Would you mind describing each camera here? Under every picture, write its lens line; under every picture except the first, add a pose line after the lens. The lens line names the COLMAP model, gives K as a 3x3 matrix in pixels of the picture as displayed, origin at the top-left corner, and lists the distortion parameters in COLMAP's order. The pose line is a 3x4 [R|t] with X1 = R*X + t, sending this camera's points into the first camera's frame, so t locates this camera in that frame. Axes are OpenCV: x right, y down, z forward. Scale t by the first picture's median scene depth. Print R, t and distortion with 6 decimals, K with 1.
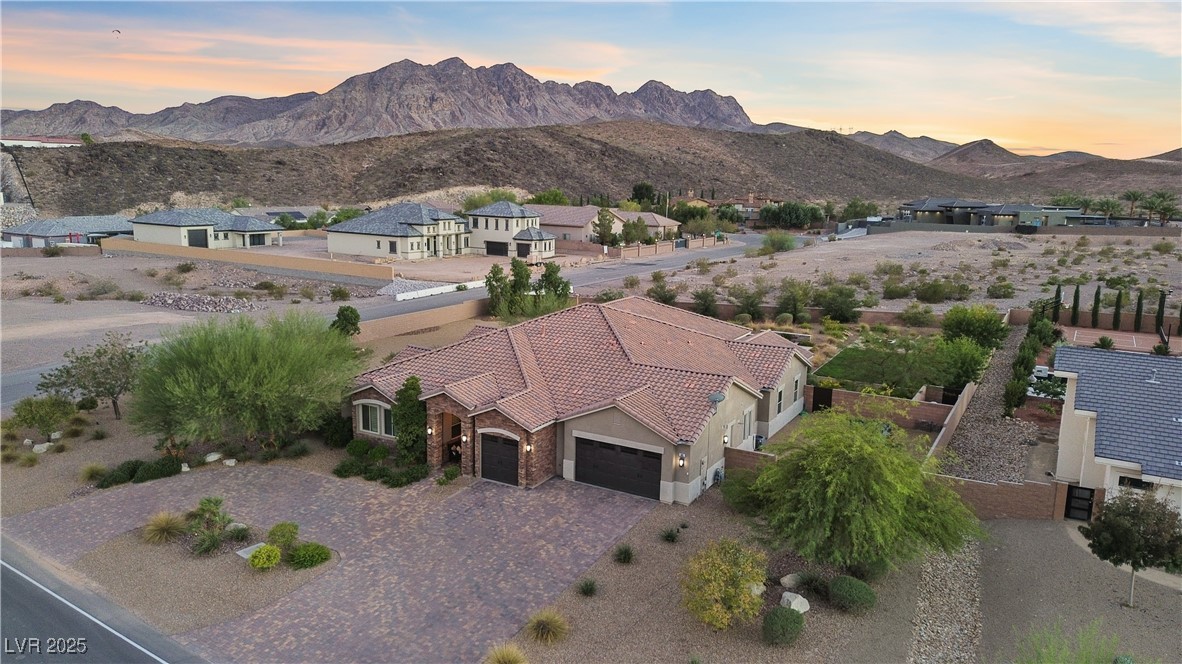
lens RADIAL K [[824.3, 0, 591.0], [0, 824.3, 332.0], [0, 0, 1]] dist [0.078868, -0.094472]
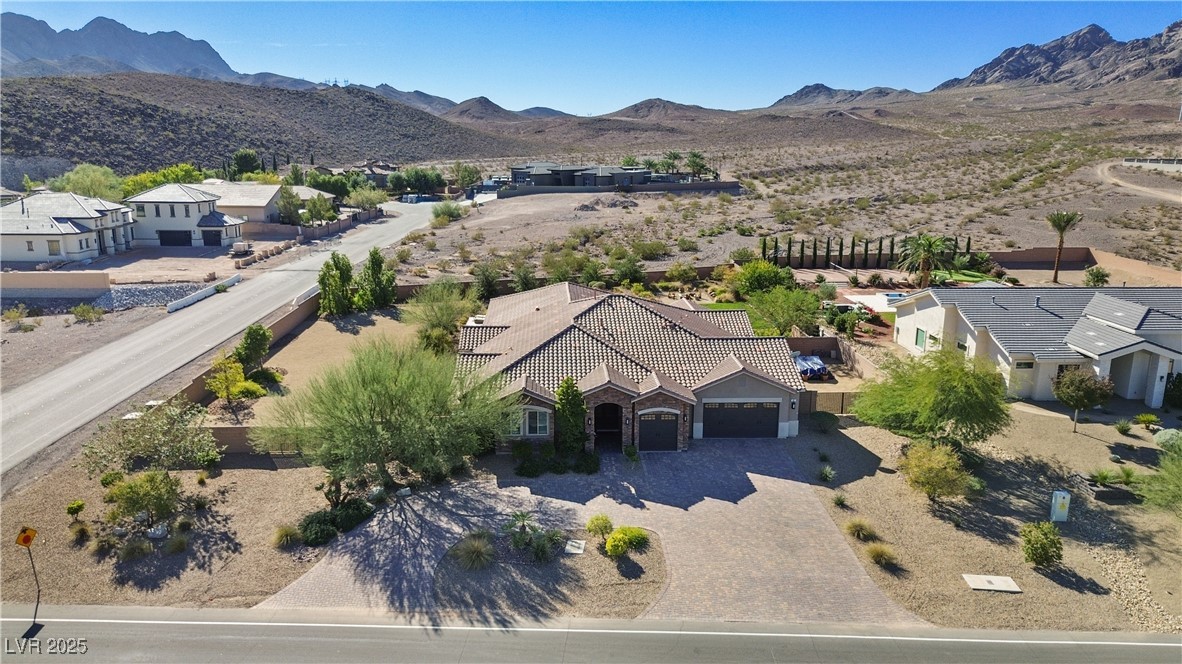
lens RADIAL K [[824.3, 0, 591.0], [0, 824.3, 332.0], [0, 0, 1]] dist [0.078868, -0.094472]
pose [[0.842306, -0.137440, 0.521183, -0.741938], [0.109721, 0.990419, 0.083856, -0.096243], [-0.527714, -0.013448, 0.849315, 0.024289]]
